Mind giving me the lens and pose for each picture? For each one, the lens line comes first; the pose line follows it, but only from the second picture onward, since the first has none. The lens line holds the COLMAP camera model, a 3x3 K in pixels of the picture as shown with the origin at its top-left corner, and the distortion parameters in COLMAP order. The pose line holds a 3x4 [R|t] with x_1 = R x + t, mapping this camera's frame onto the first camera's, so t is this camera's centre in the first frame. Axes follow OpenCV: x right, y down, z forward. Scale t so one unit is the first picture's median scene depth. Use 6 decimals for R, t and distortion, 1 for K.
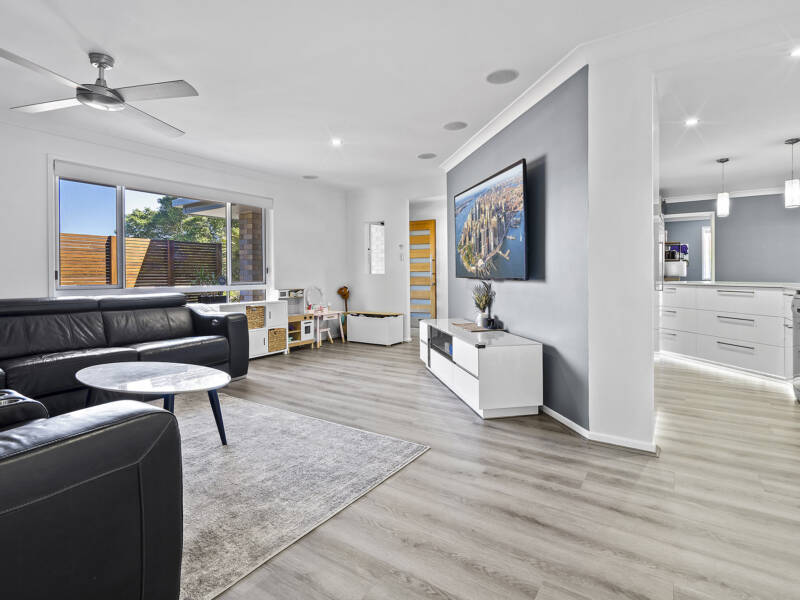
lens RADIAL K [[410.3, 0, 398.1], [0, 410.3, 284.8], [0, 0, 1]] dist [-0.004952, -0.000221]
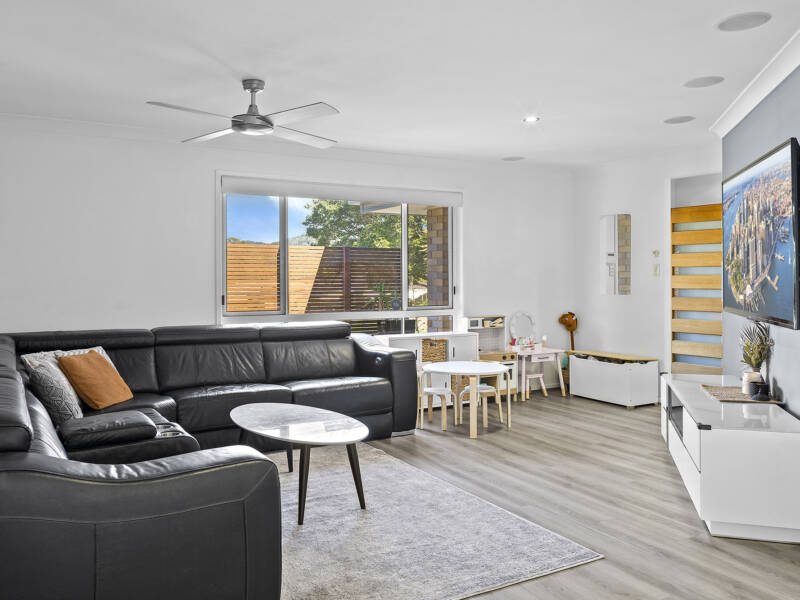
lens RADIAL K [[661.3, 0, 400.0], [0, 661.3, 300.0], [0, 0, 1]] dist [0.002403, 0.010181]
pose [[0.894114, 0.019086, -0.447433, 0.190216], [-0.013060, 0.999778, 0.016548, -0.055459], [0.447649, -0.008952, 0.894164, -0.156001]]
